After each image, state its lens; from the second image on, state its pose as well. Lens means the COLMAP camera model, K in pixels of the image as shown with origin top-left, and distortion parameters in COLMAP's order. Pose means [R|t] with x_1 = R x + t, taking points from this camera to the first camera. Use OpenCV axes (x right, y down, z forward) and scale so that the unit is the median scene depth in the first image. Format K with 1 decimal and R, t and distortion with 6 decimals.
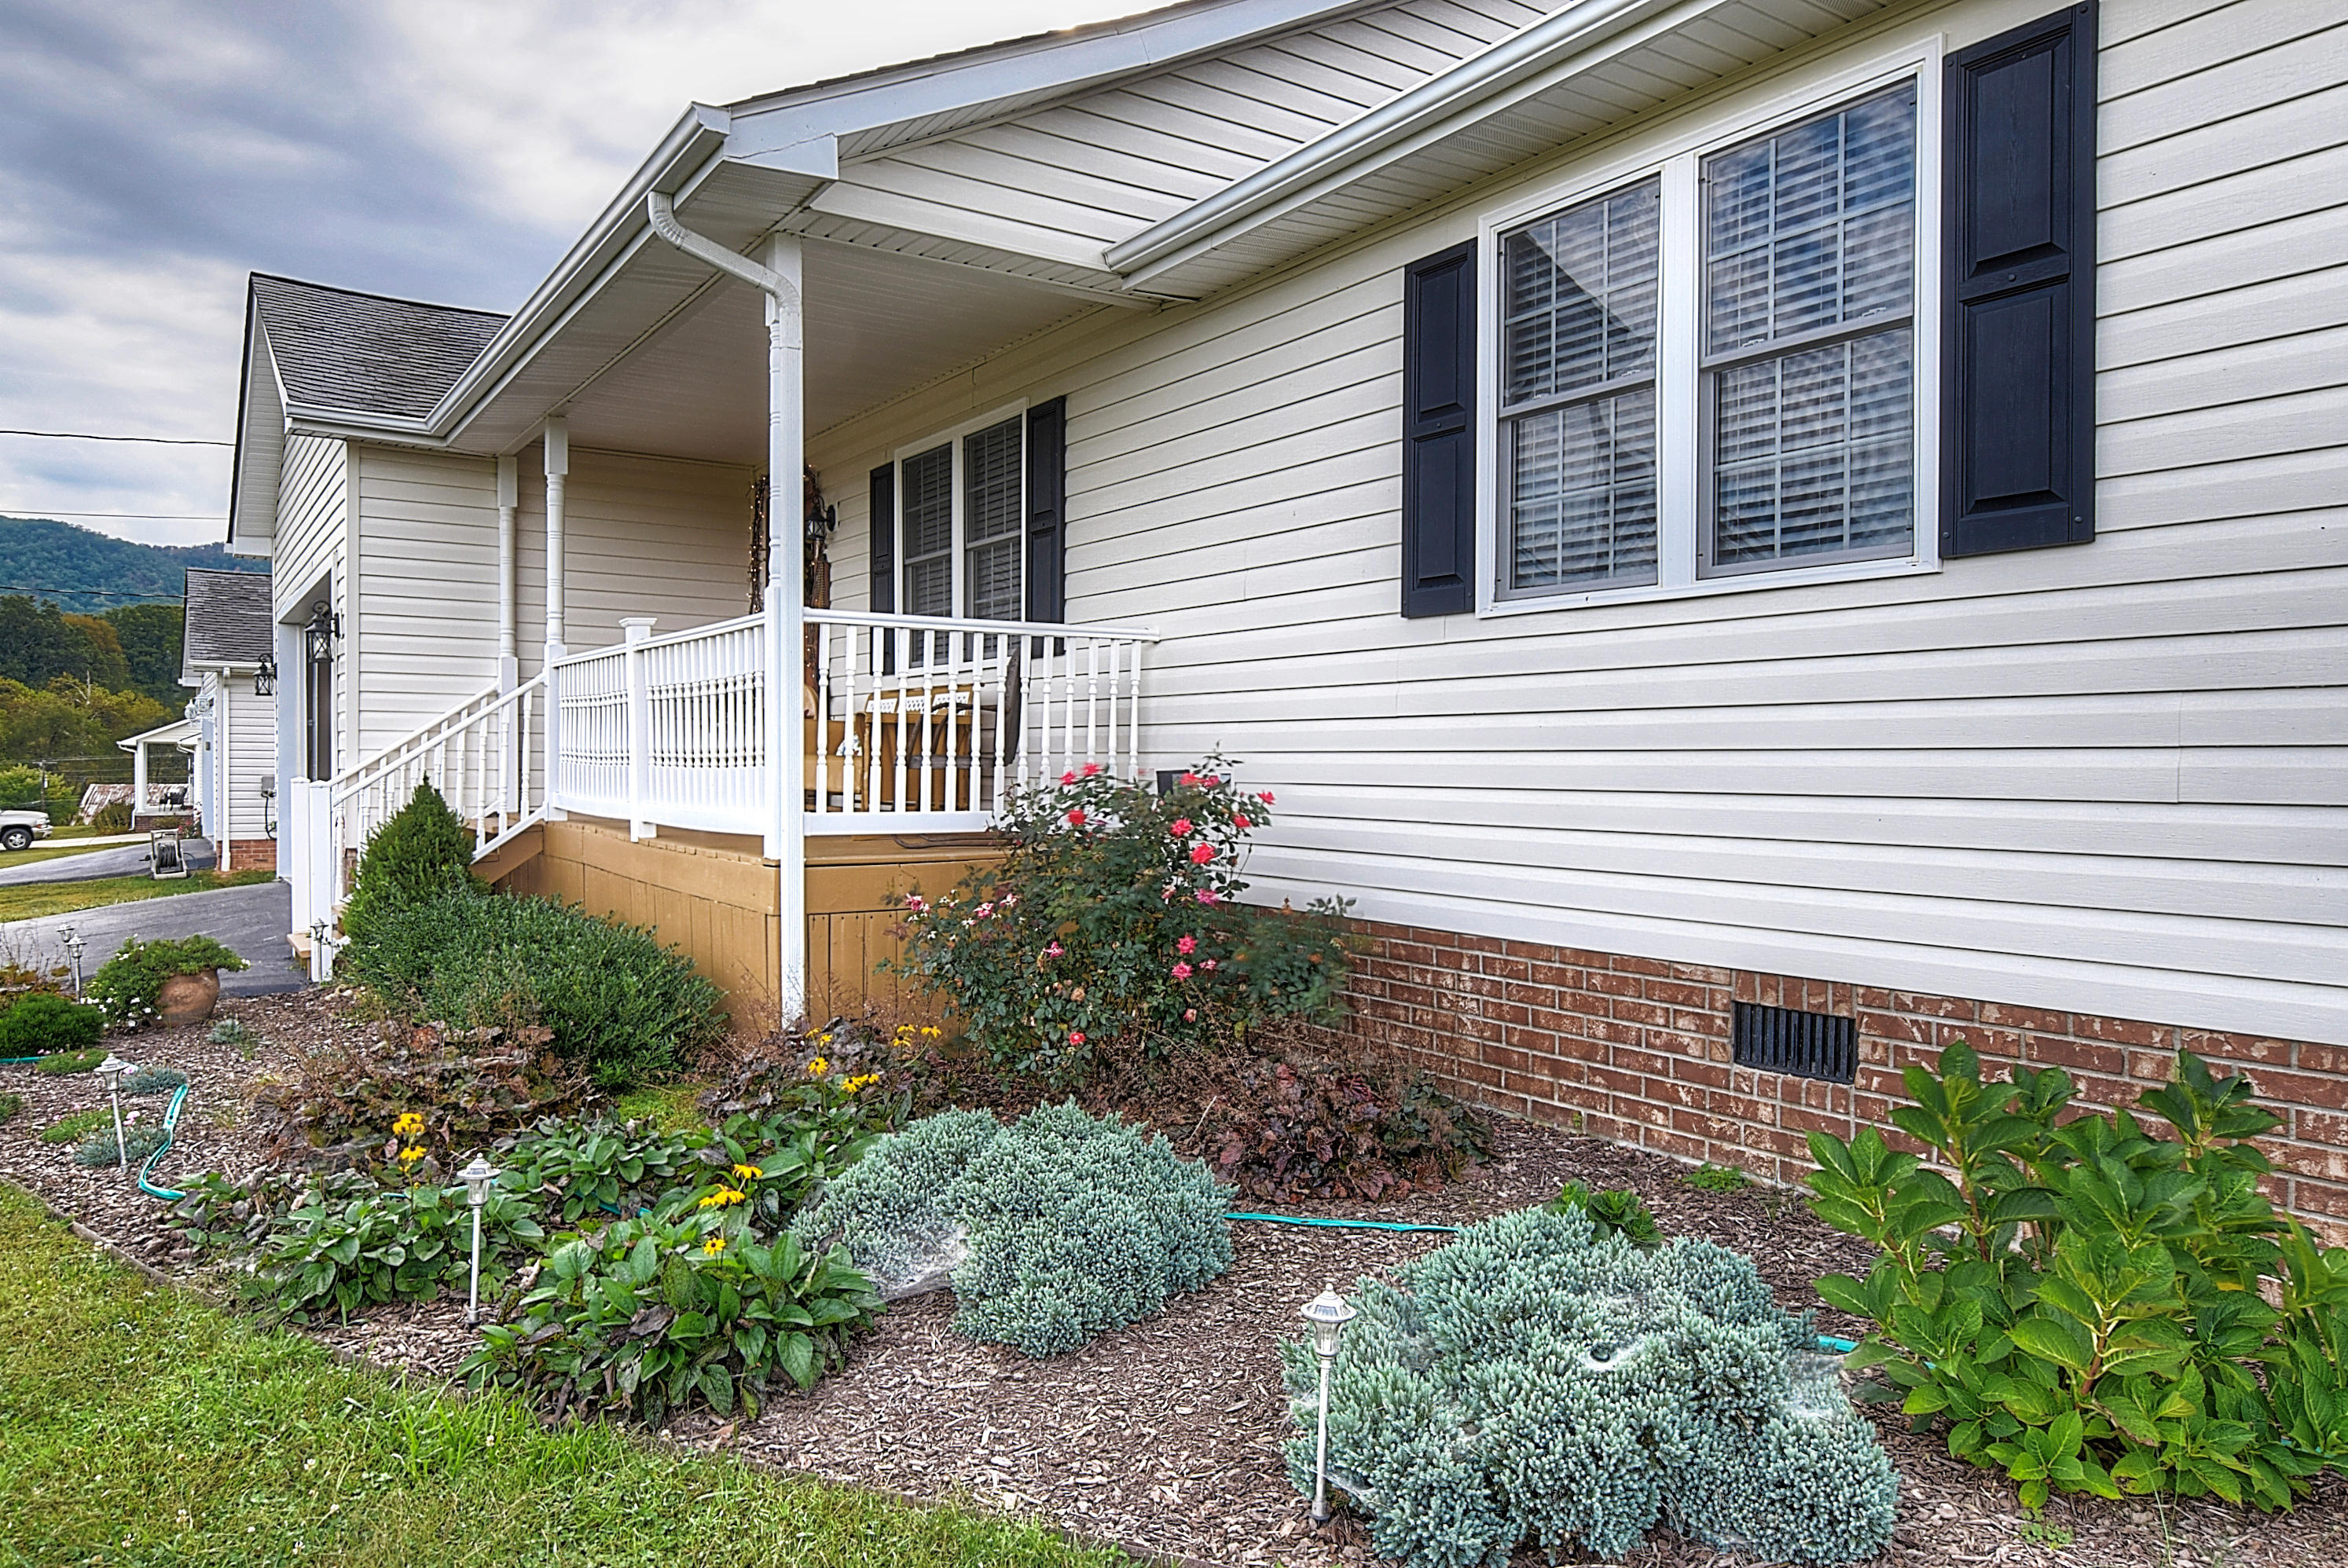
lens RADIAL K [[1534.8, 0, 1171.5], [0, 1534.8, 783.4], [0, 0, 1]] dist [-0.006855, -0.001153]
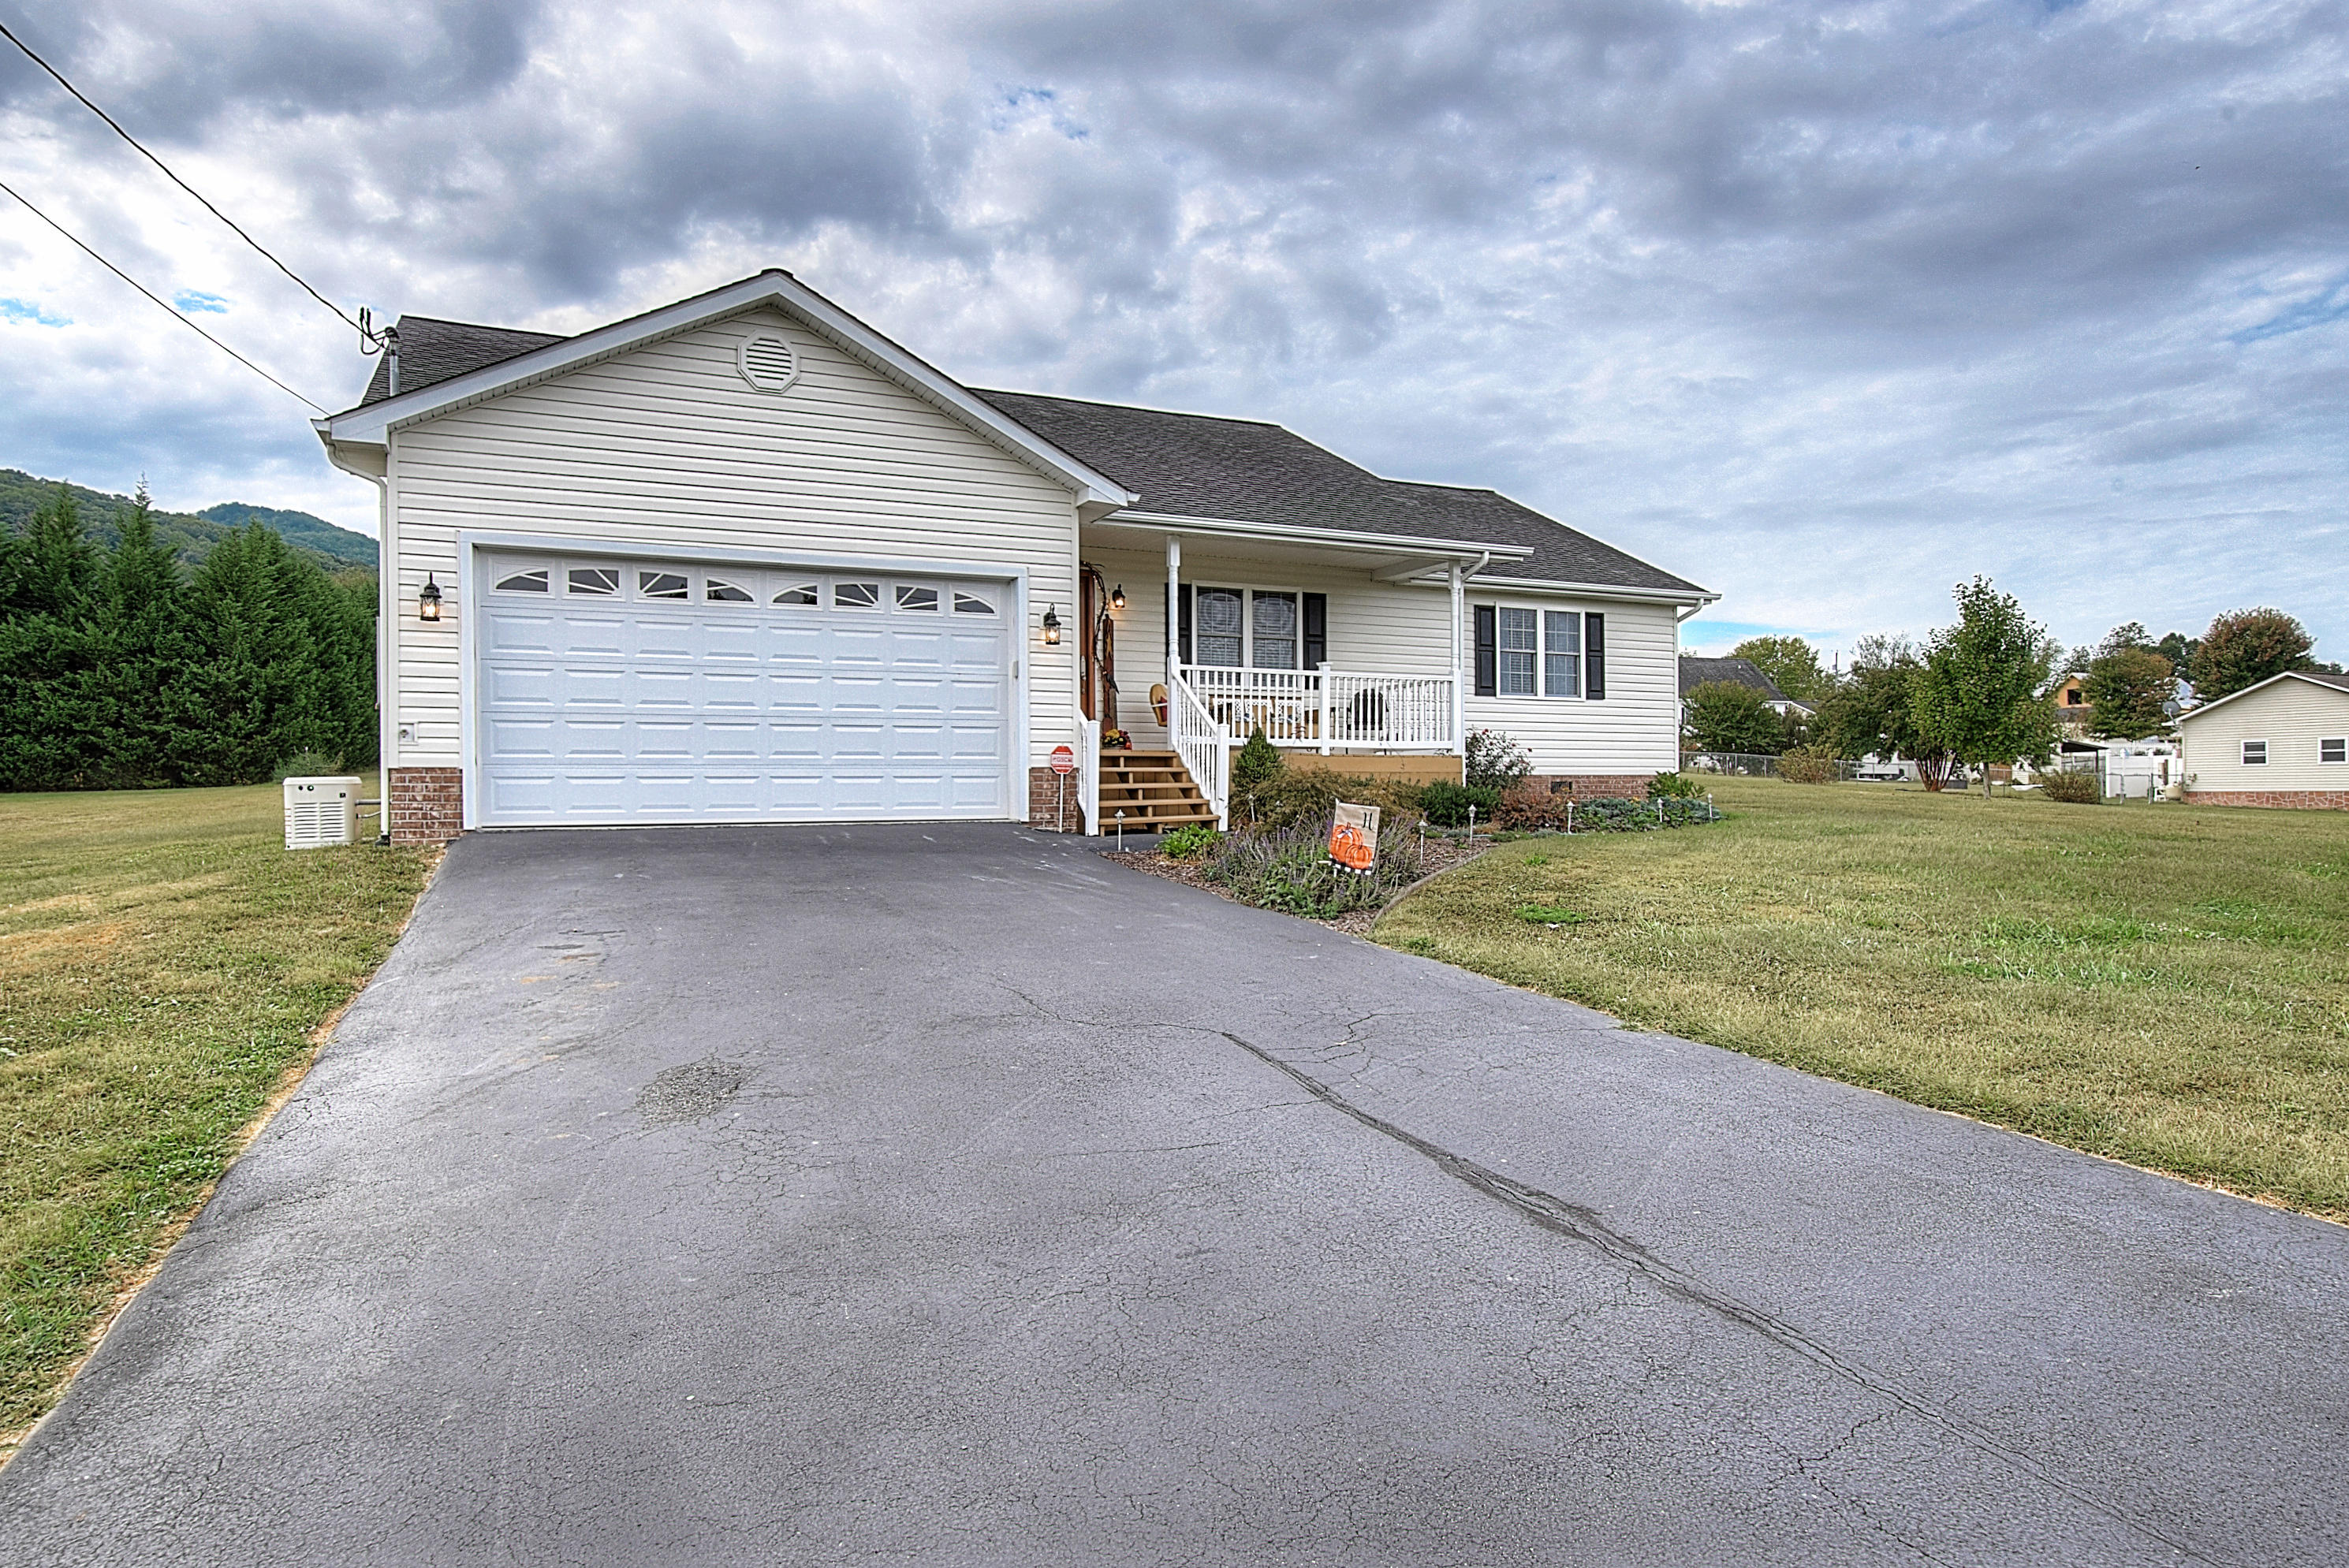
lens RADIAL K [[1346.6, 0, 1168.9], [0, 1346.6, 784.6], [0, 0, 1]] dist [0.000798, 0.000189]
pose [[0.160907, 0.001238, 0.986969, -3.514430], [0.017183, 0.999844, -0.004056, 0.125542], [-0.986820, 0.017611, 0.160860, 1.284914]]
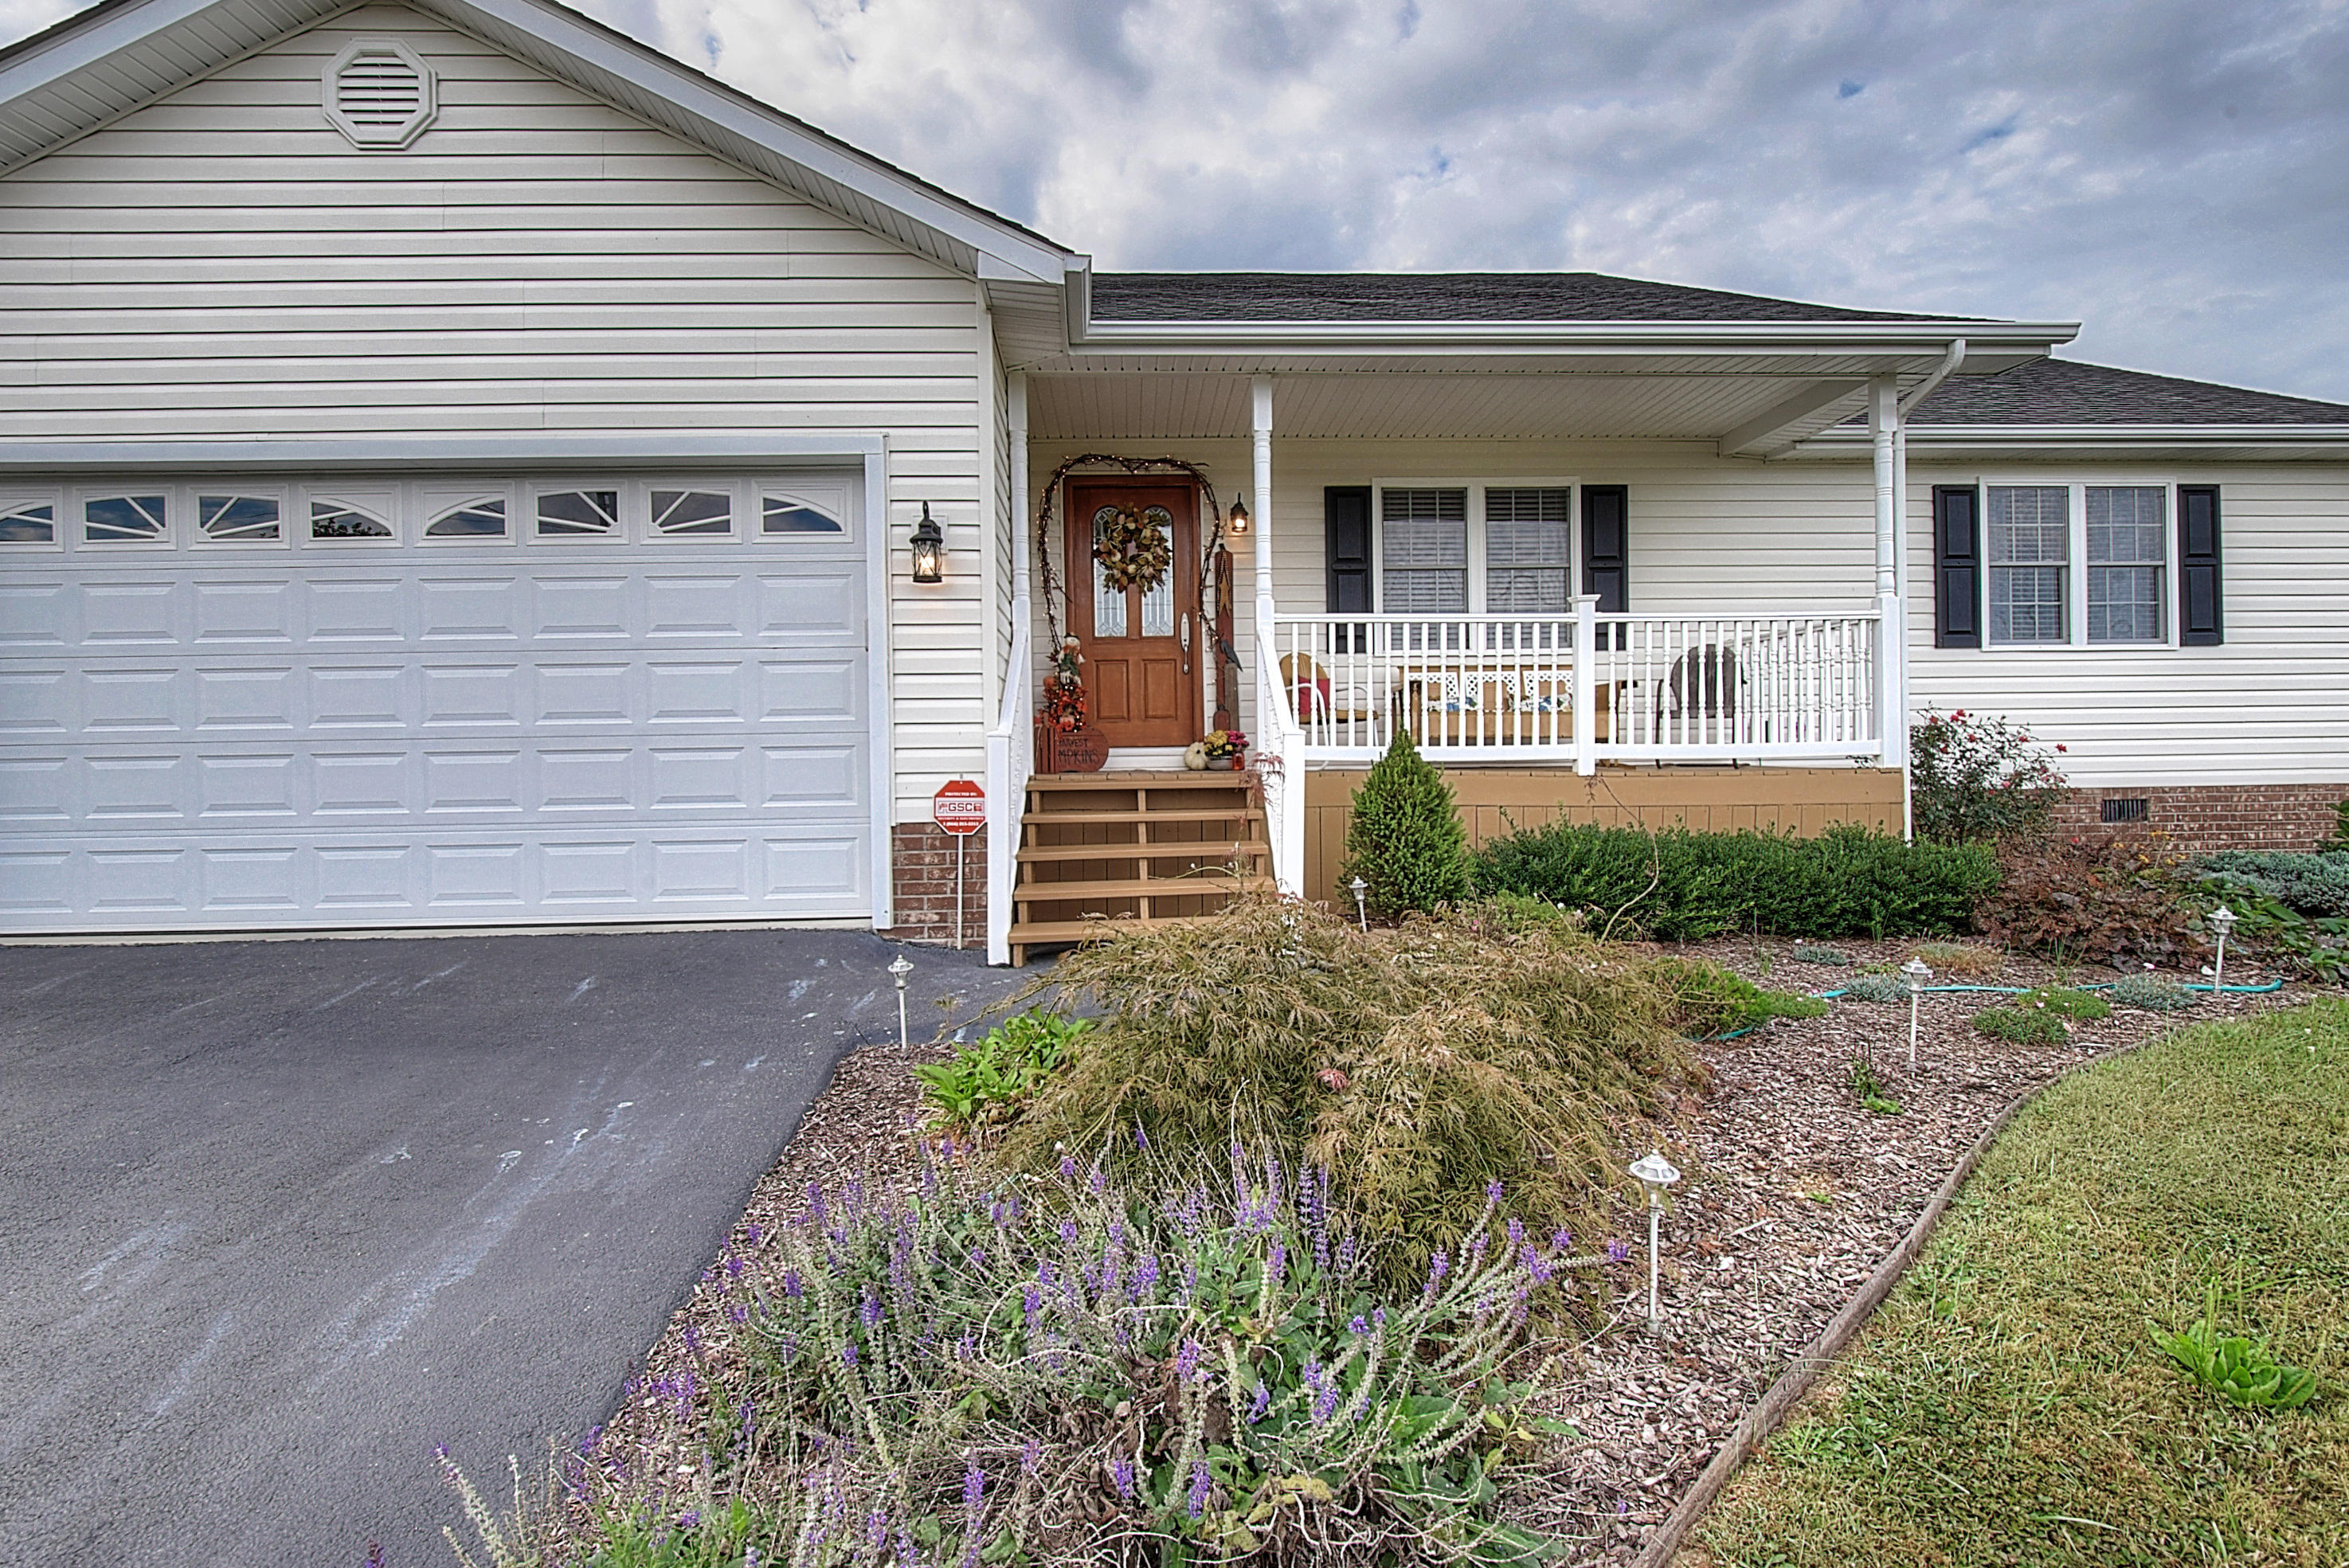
lens RADIAL K [[1077.4, 0, 1169.8], [0, 1077.4, 758.3], [0, 0, 1]] dist [0.013630, -0.014057]
pose [[0.530599, -0.011450, 0.847546, -1.805979], [0.026156, 0.999654, -0.002869, 0.025723], [-0.847220, 0.023691, 0.530714, 1.167781]]
